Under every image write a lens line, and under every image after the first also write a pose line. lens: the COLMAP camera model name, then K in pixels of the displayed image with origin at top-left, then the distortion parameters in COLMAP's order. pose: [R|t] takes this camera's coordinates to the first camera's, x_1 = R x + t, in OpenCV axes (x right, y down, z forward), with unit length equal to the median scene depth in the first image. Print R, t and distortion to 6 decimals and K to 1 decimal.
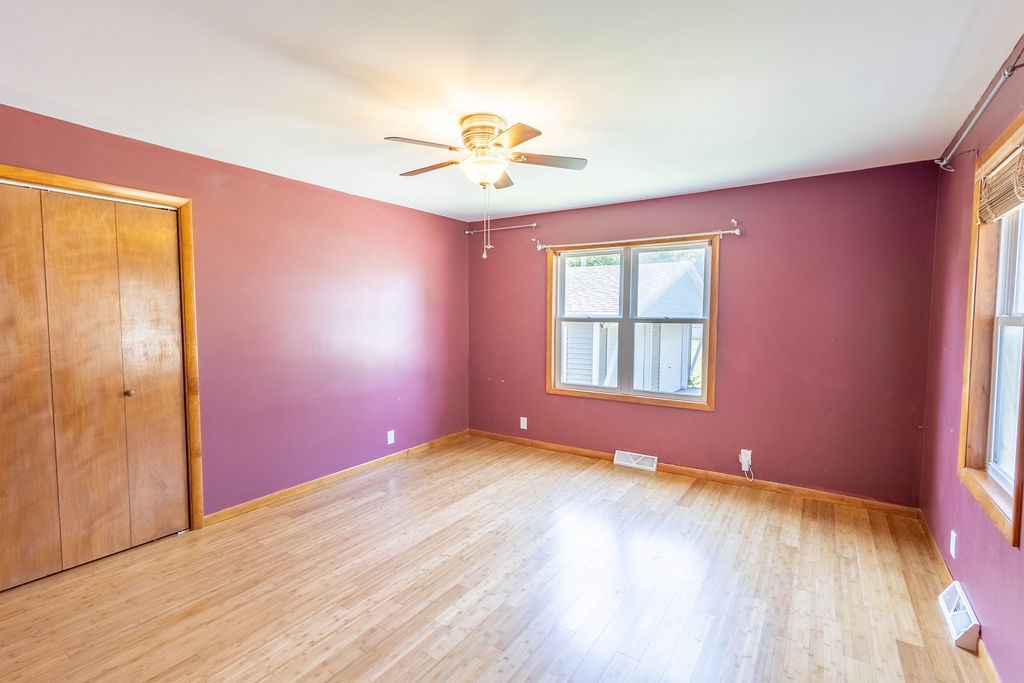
lens RADIAL K [[469.9, 0, 514.8], [0, 469.9, 342.5], [0, 0, 1]] dist [0.008728, -0.001665]
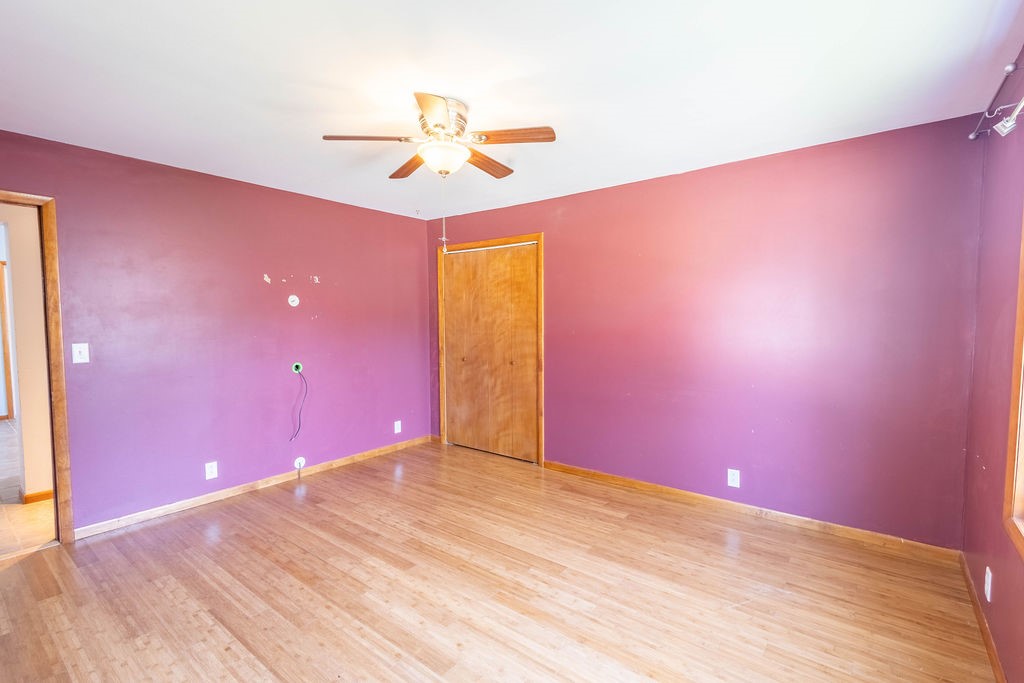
lens RADIAL K [[469.9, 0, 514.8], [0, 469.9, 342.5], [0, 0, 1]] dist [0.008728, -0.001665]
pose [[-0.084370, 0.052466, -0.995052, 0.822161], [-0.056728, 0.996740, 0.057365, -0.058061], [0.994818, 0.061288, -0.081118, 1.173024]]
